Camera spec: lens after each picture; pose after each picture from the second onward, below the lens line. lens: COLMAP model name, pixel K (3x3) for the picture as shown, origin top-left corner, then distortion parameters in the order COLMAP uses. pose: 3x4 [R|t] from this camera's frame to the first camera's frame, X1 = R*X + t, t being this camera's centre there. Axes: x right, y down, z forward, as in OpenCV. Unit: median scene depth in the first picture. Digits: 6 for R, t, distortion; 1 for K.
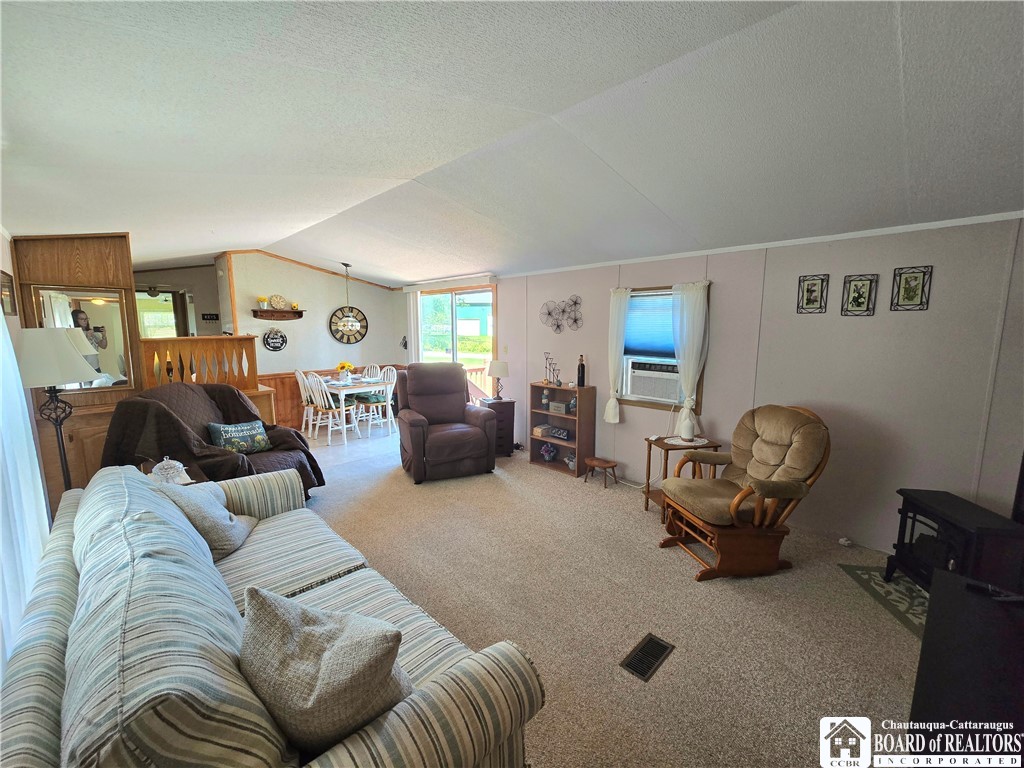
lens RADIAL K [[420.2, 0, 511.4], [0, 420.2, 380.9], [0, 0, 1]] dist [-0.000220, -0.000034]
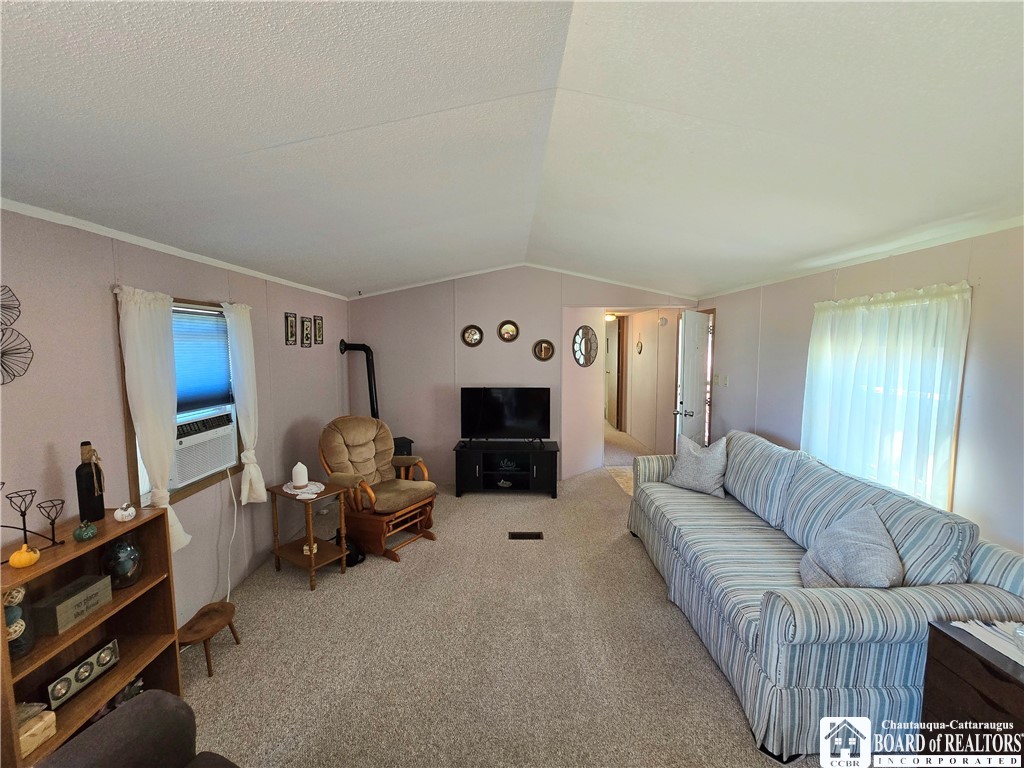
lens RADIAL K [[420.2, 0, 511.4], [0, 420.2, 380.9], [0, 0, 1]] dist [-0.000220, -0.000034]
pose [[-0.714386, -0.058995, 0.697260, -0.433845], [0.095412, 0.978921, 0.180582, -0.168629], [-0.693217, 0.195533, -0.693699, 1.104343]]
